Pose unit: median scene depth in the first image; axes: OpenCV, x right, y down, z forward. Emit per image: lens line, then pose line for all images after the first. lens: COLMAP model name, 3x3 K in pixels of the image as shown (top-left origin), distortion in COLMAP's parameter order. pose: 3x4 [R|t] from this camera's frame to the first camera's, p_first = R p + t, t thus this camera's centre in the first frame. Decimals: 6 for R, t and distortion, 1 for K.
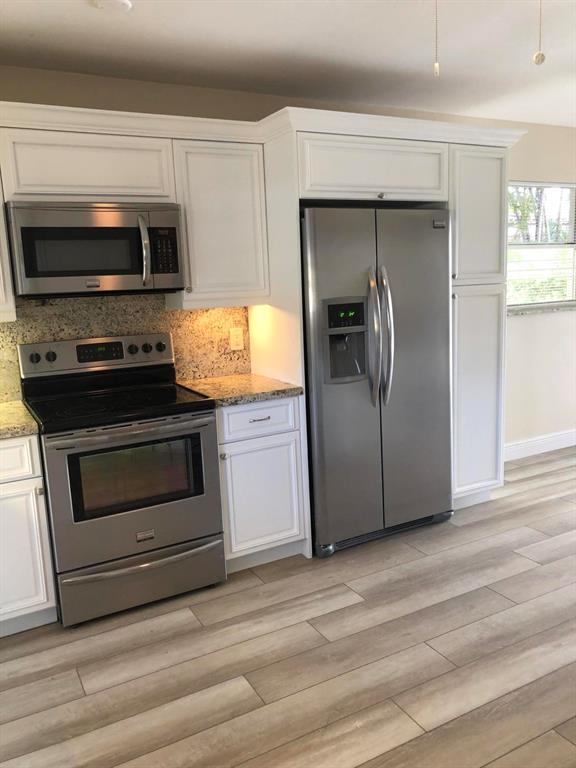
lens RADIAL K [[633.3, 0, 291.3], [0, 633.3, 384.3], [0, 0, 1]] dist [0.027723, -0.046869]
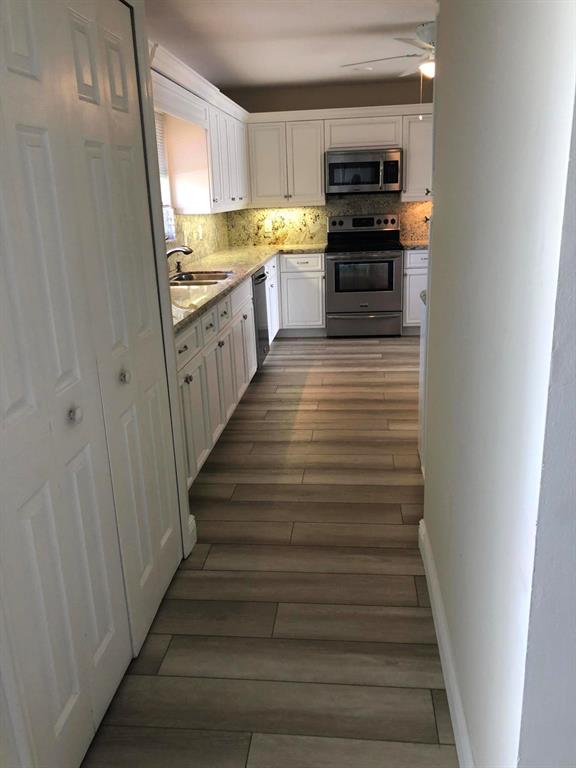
lens RADIAL K [[633.3, 0, 287.4], [0, 633.3, 386.4], [0, 0, 1]] dist [0.027723, -0.046869]
pose [[0.822770, 0.174170, -0.541030, 0.774360], [-0.092662, 0.980260, 0.174653, 0.147663], [0.560770, -0.093566, 0.822668, -0.981222]]
